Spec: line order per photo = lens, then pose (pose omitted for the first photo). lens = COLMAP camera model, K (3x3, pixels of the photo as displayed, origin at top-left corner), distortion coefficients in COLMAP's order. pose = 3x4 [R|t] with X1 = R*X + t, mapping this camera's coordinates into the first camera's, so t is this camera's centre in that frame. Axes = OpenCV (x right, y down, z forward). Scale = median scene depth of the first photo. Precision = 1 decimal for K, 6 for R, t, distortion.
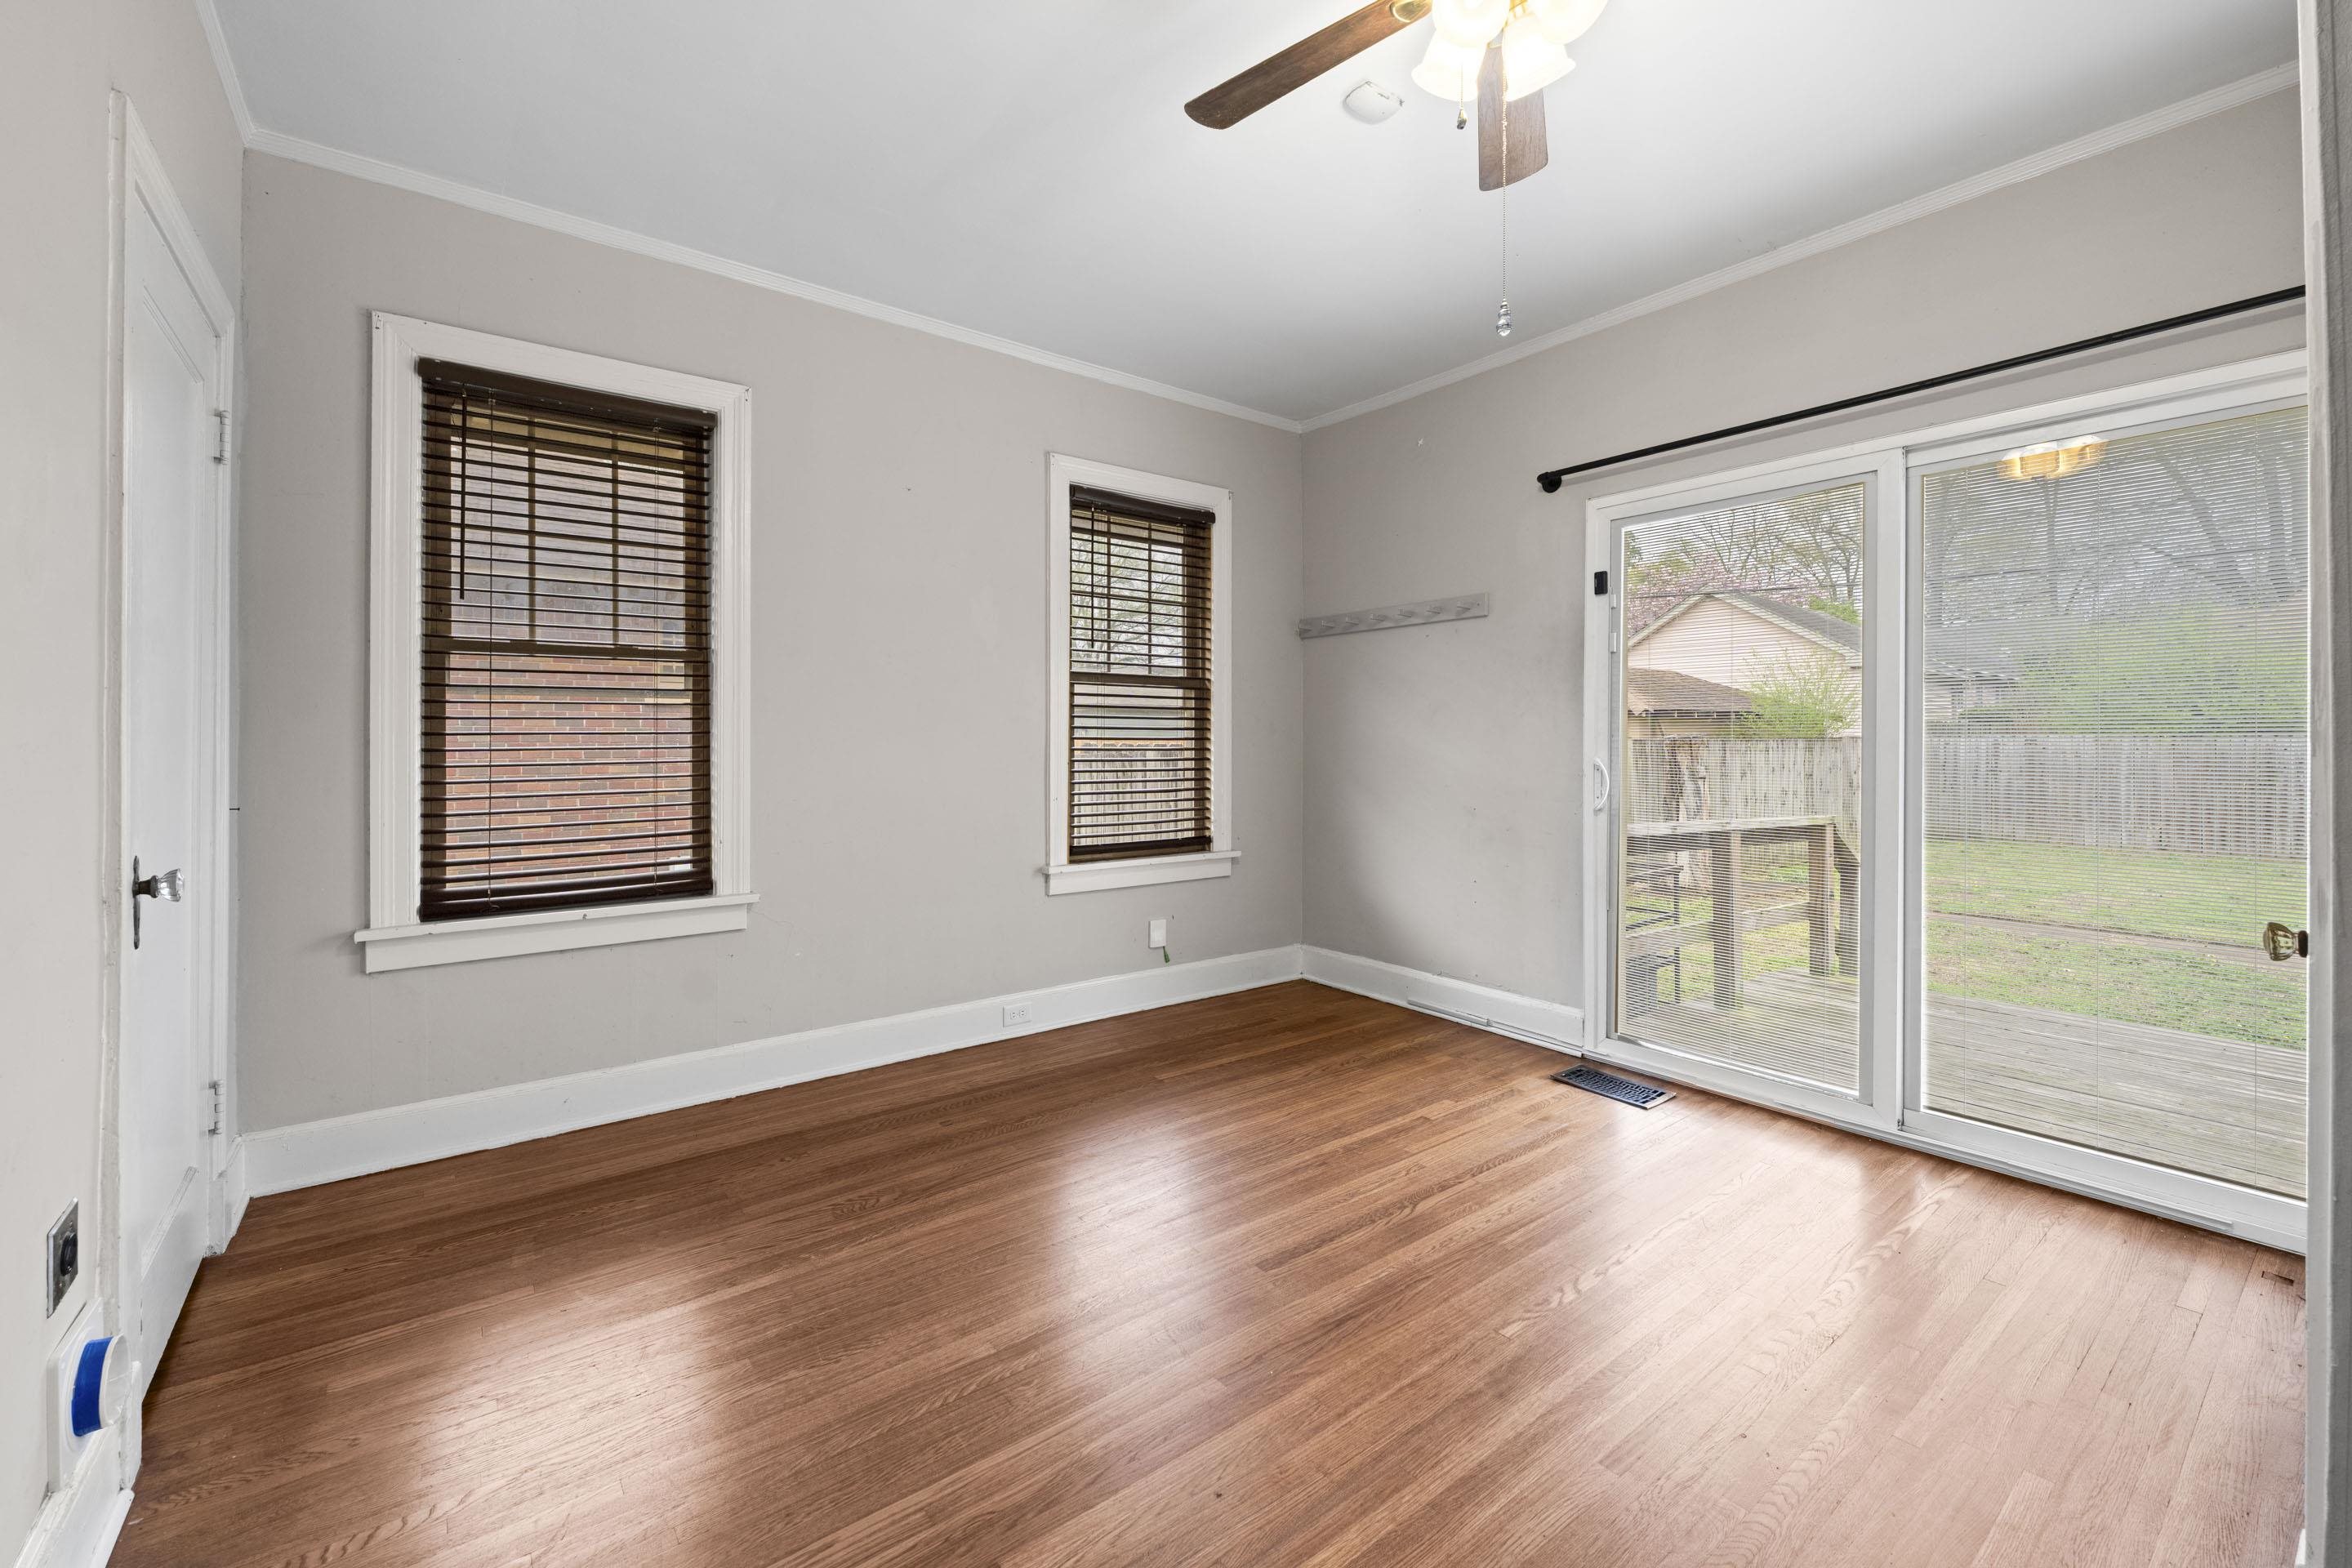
lens RADIAL K [[966.8, 0, 1152.3], [0, 966.8, 742.3], [0, 0, 1]] dist [0.001986, 0.000038]
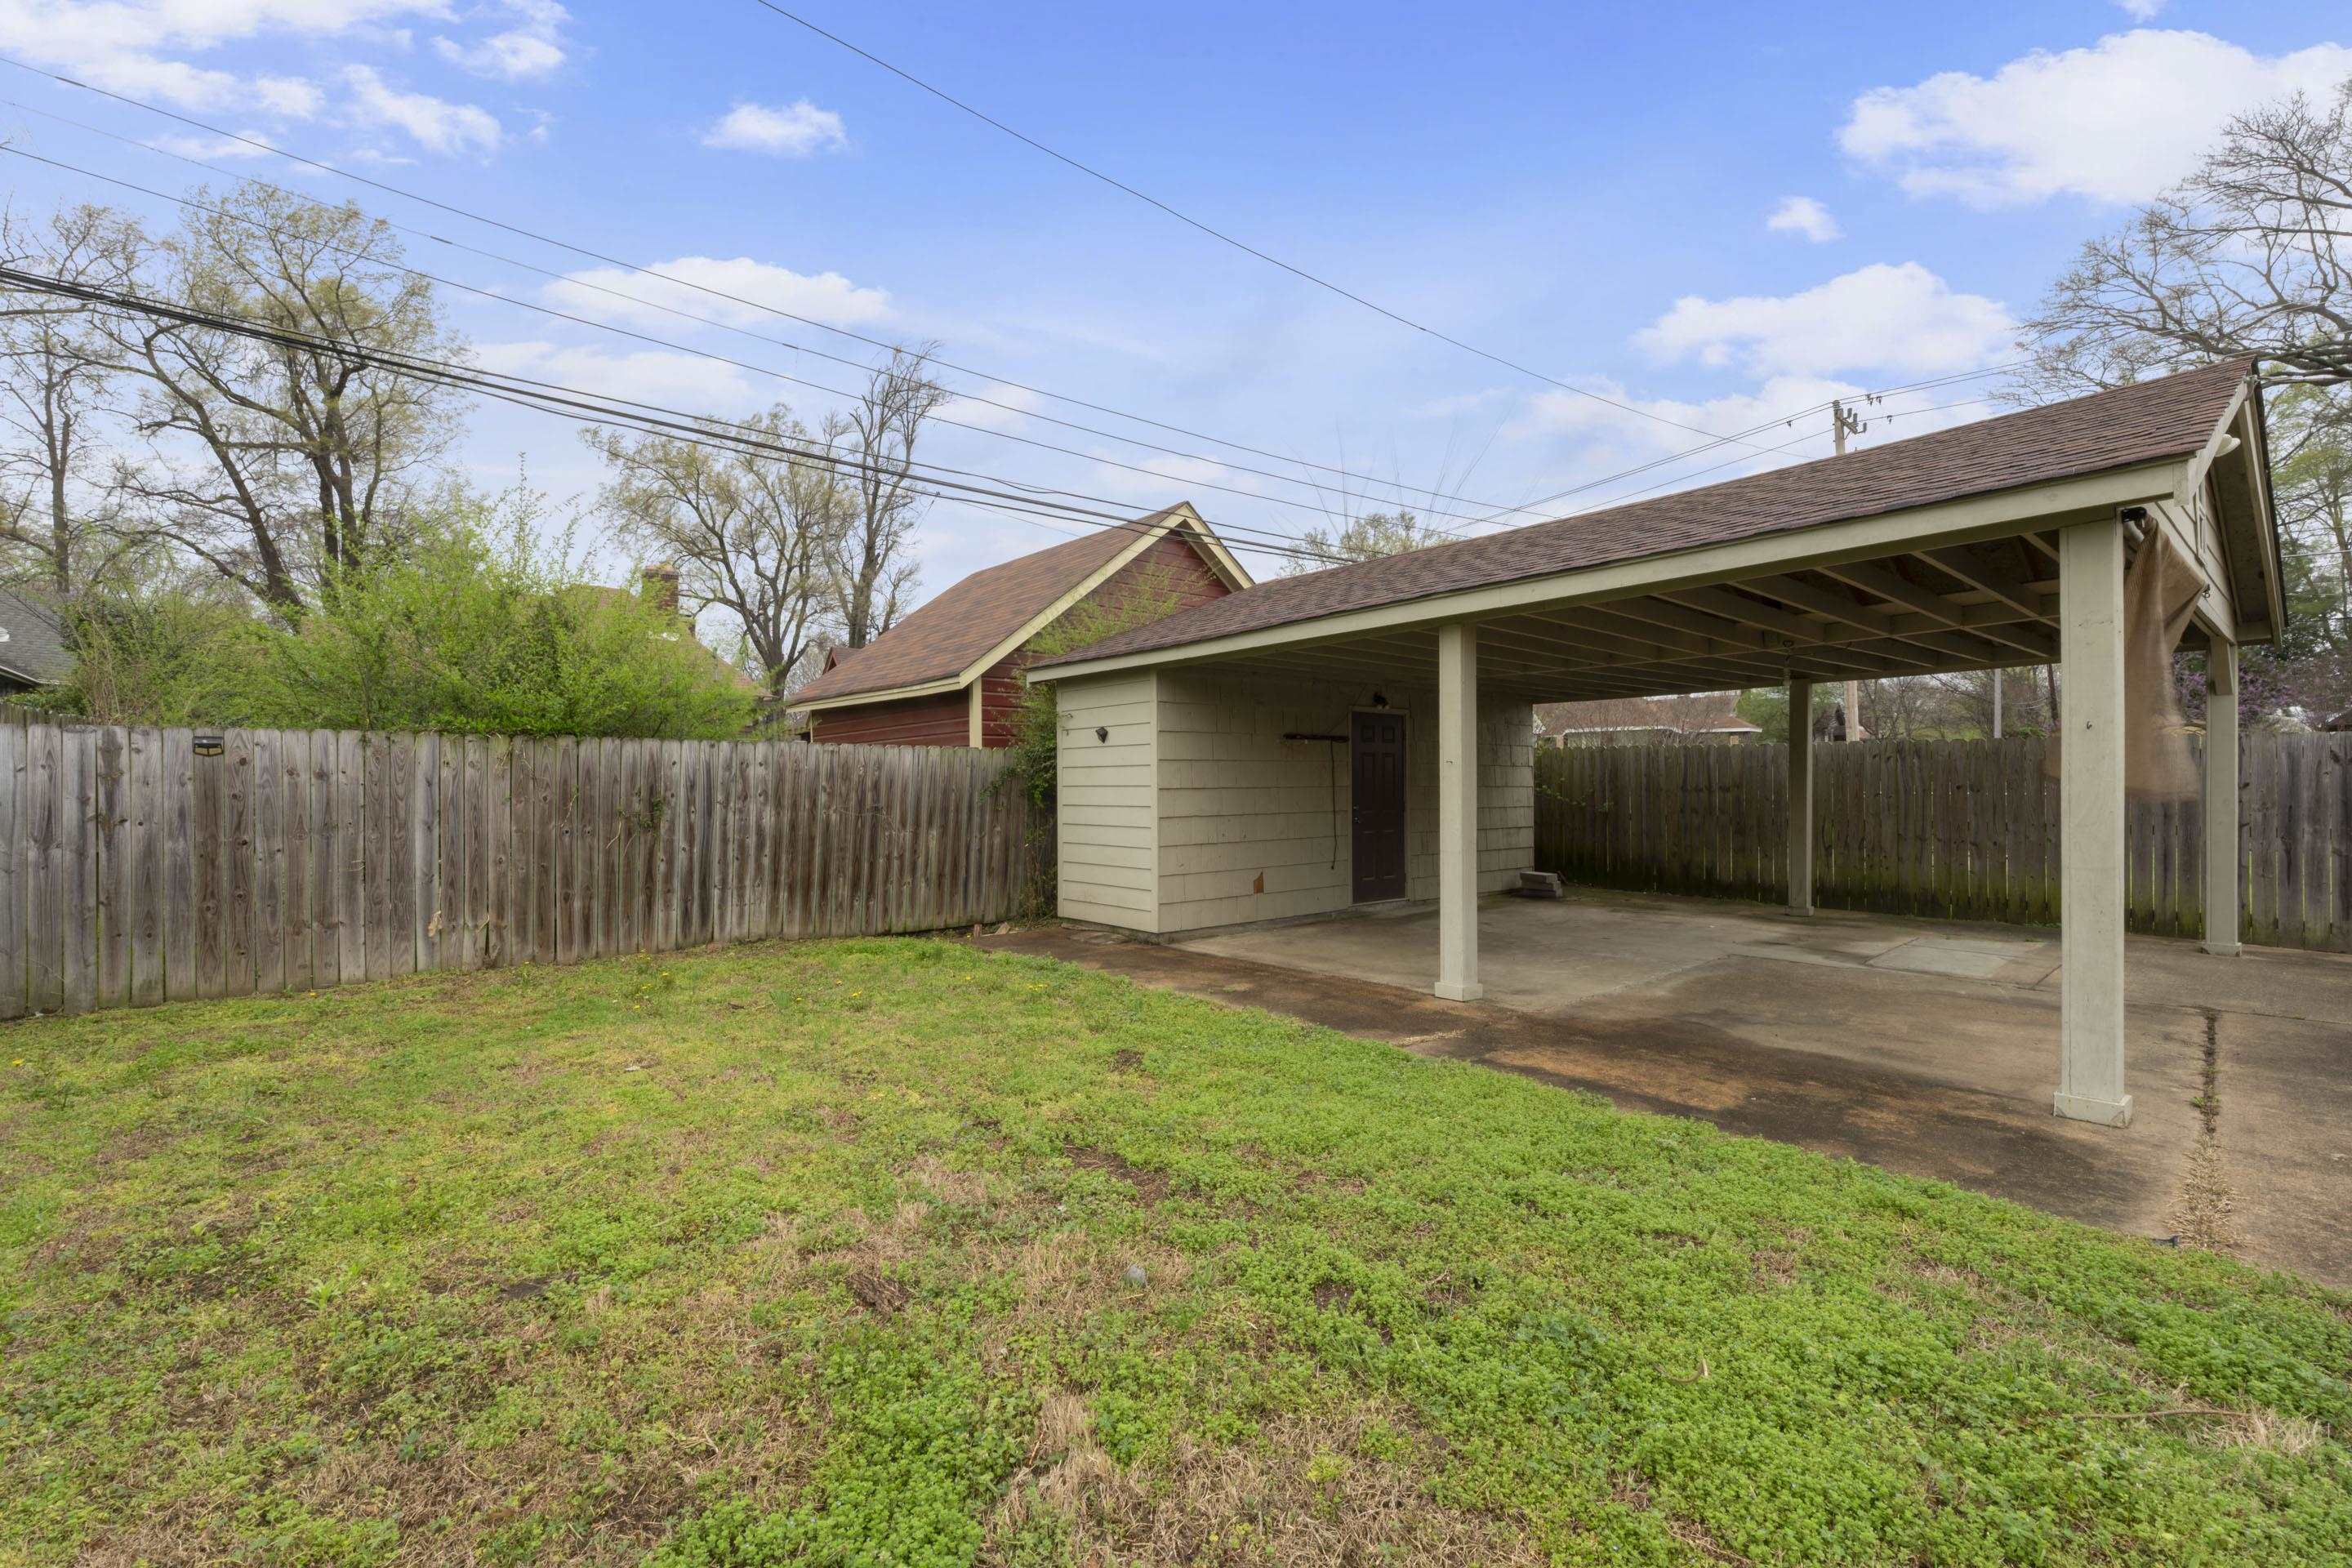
lens RADIAL K [[966.8, 0, 1173.4], [0, 966.8, 776.5], [0, 0, 1]] dist [0.001986, 0.000038]
pose [[-0.046906, 0.003684, 0.998893, 0.421381], [0.000392, 0.999993, -0.003670, 0.012655], [-0.998899, 0.000219, -0.046907, 0.535402]]
